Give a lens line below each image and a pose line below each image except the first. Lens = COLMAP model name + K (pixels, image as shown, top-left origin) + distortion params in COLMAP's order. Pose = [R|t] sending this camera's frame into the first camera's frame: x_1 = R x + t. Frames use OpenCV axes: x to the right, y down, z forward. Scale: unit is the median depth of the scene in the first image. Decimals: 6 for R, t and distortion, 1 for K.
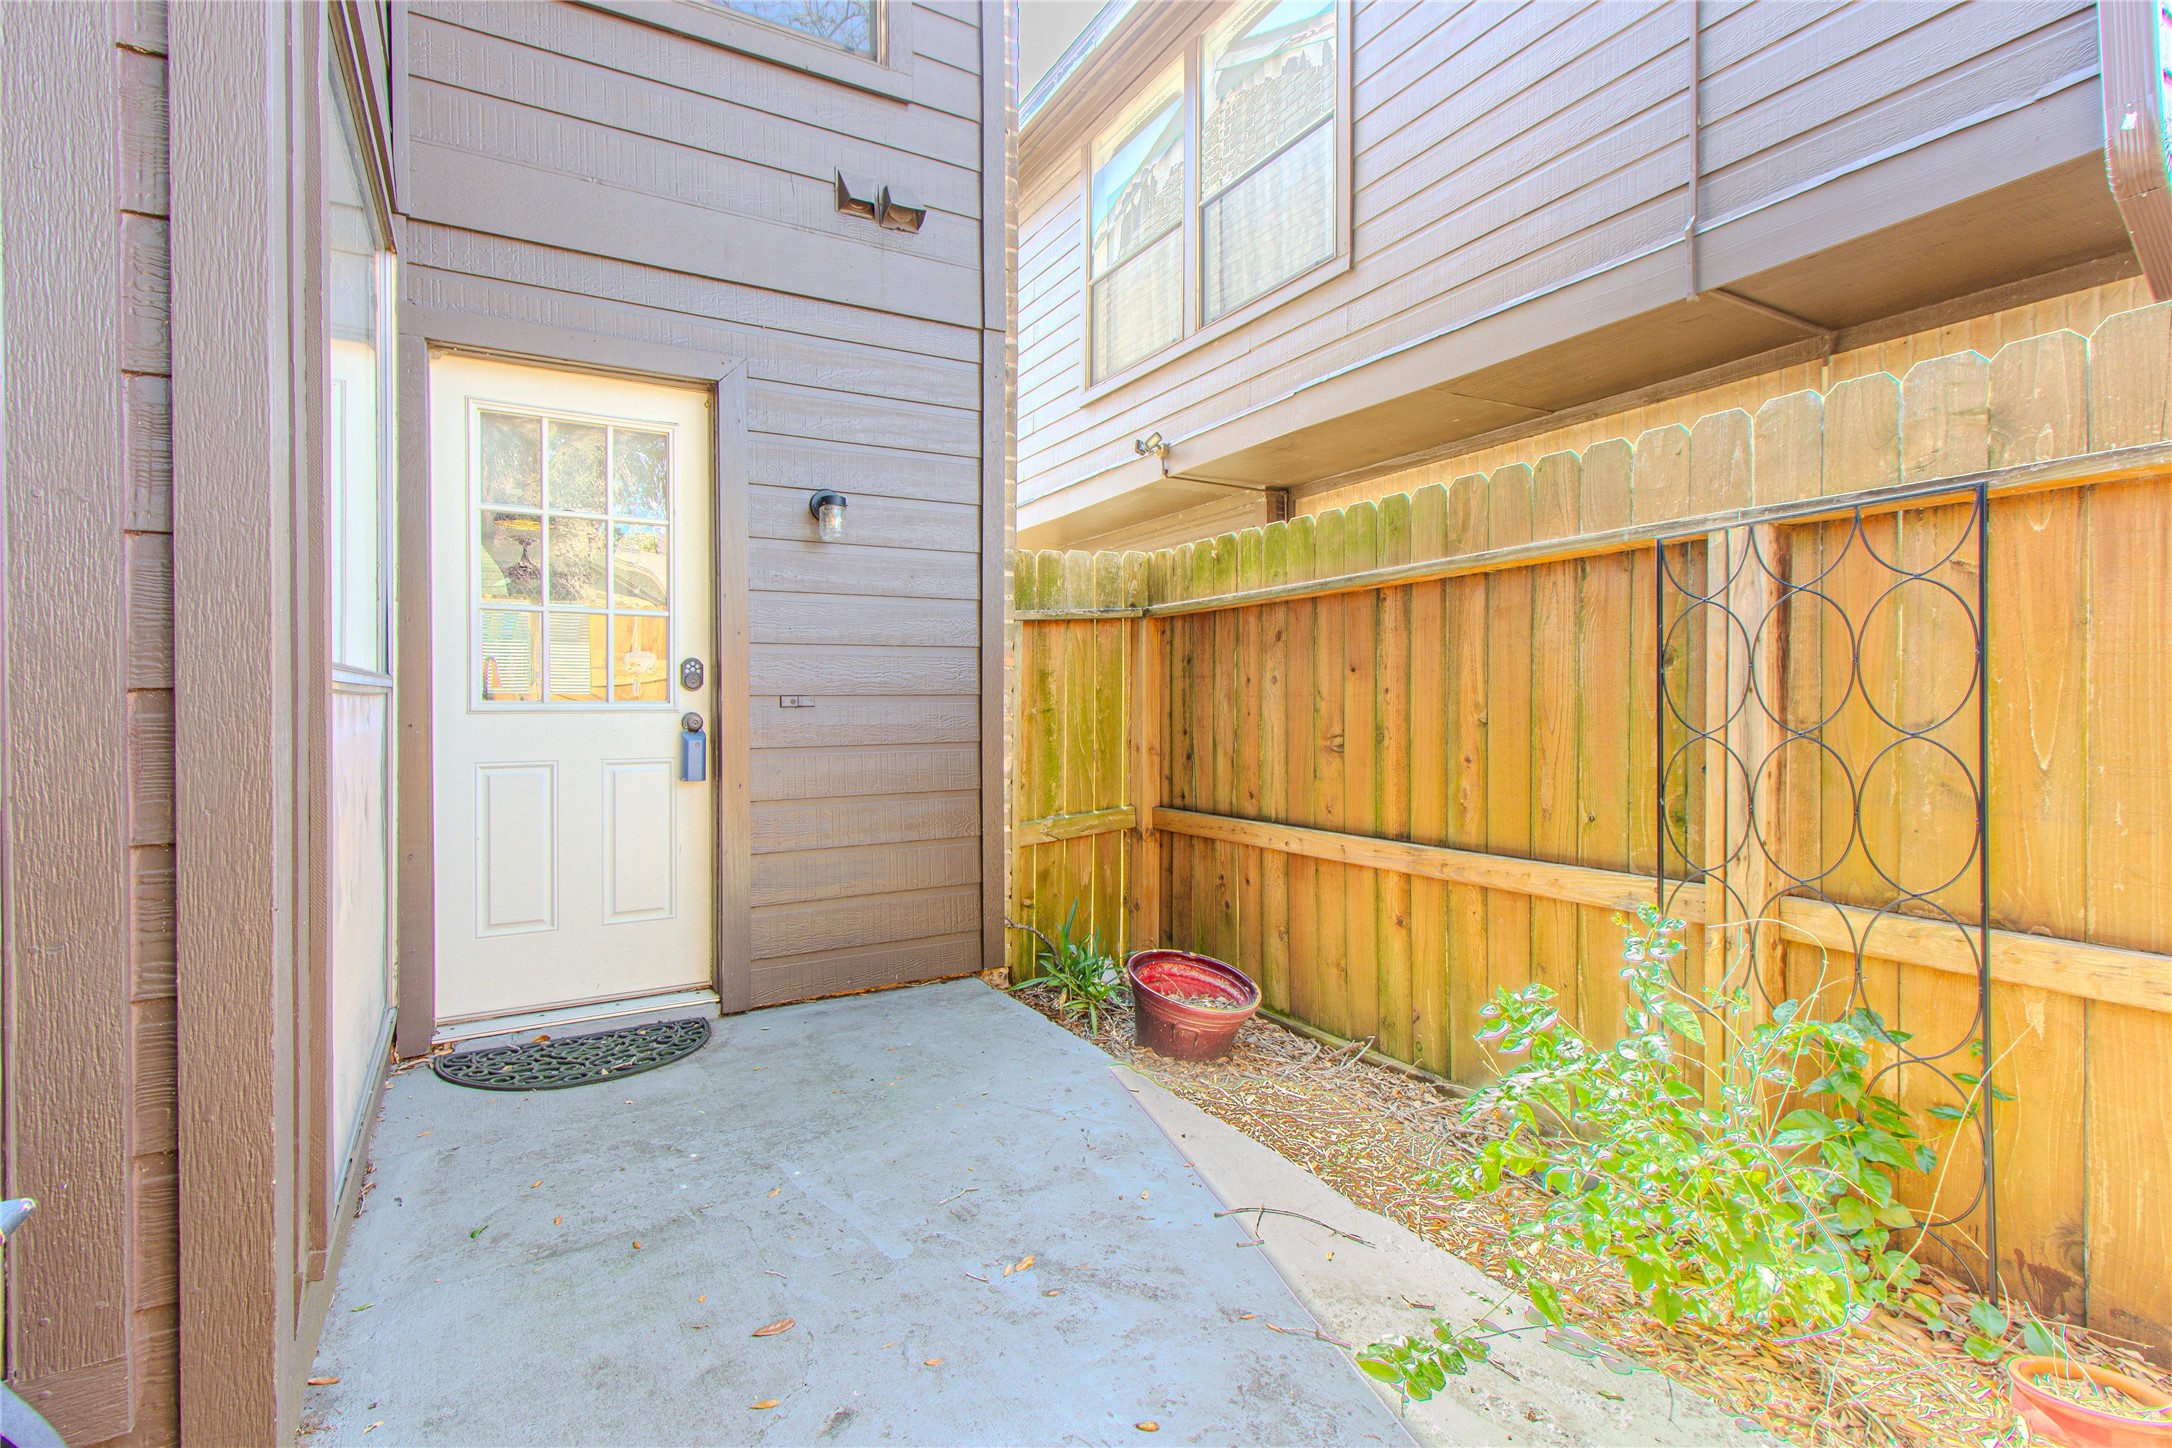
lens RADIAL K [[1005.2, 0, 1083.5], [0, 1005.2, 716.3], [0, 0, 1]] dist [0.010484, -0.004448]
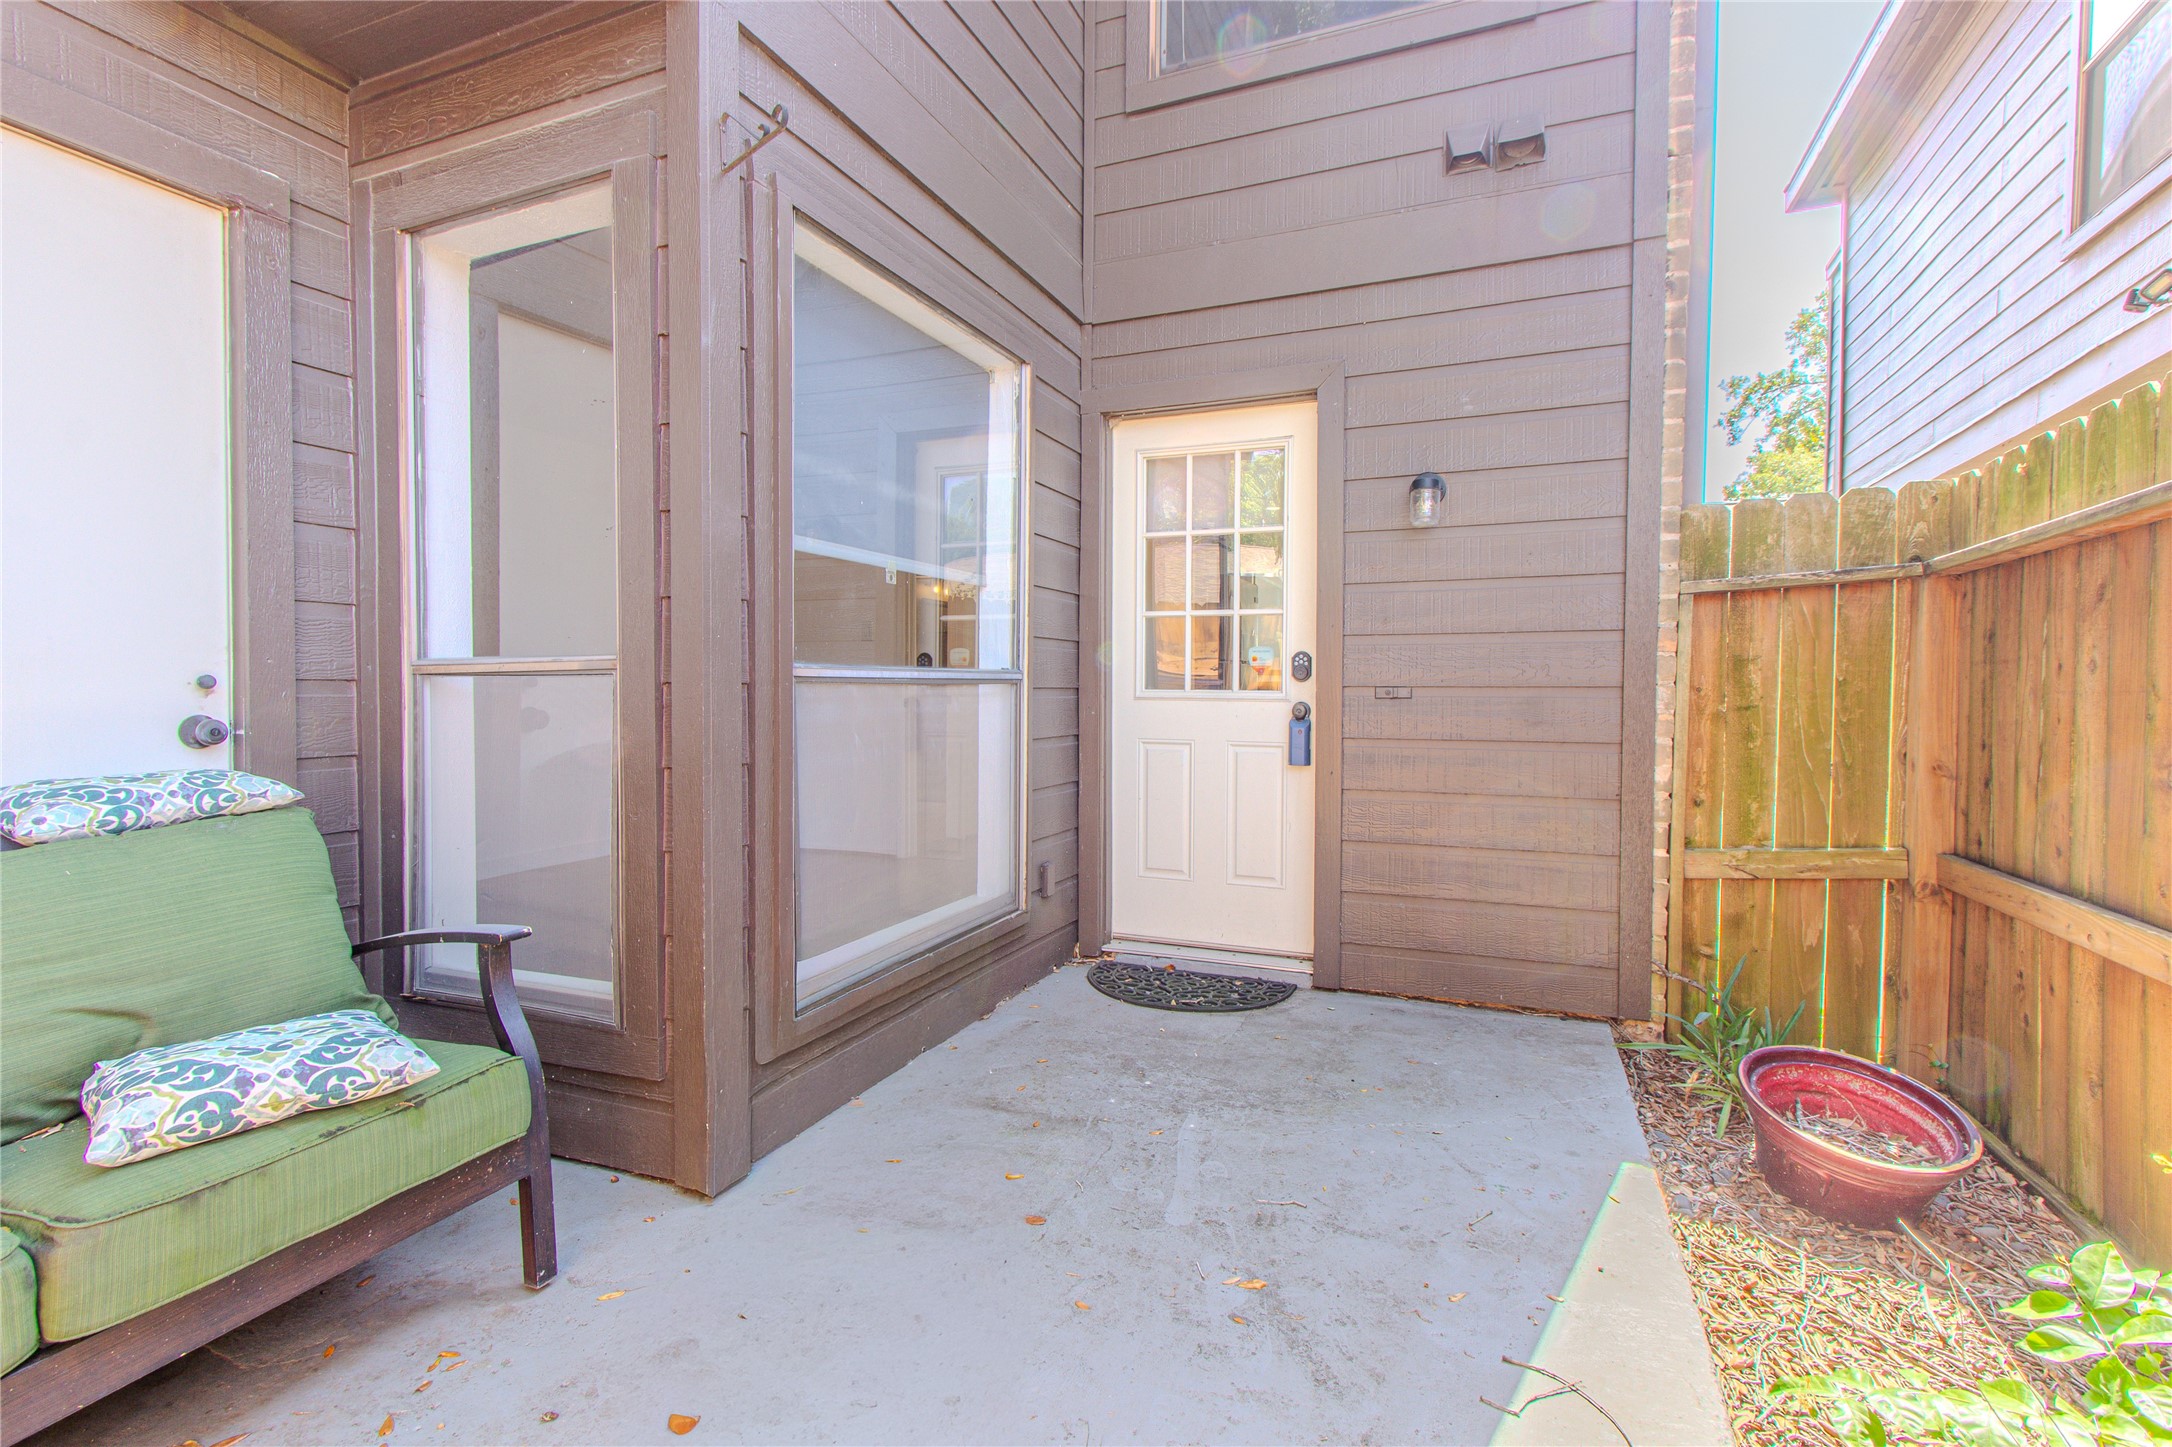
lens RADIAL K [[1005.2, 0, 1089.9], [0, 1005.2, 714.9], [0, 0, 1]] dist [0.010484, -0.004448]
pose [[0.610966, 0.028409, -0.791147, 0.298591], [-0.021153, 0.999585, 0.019559, -0.005684], [0.791374, 0.004785, 0.611313, 0.148243]]
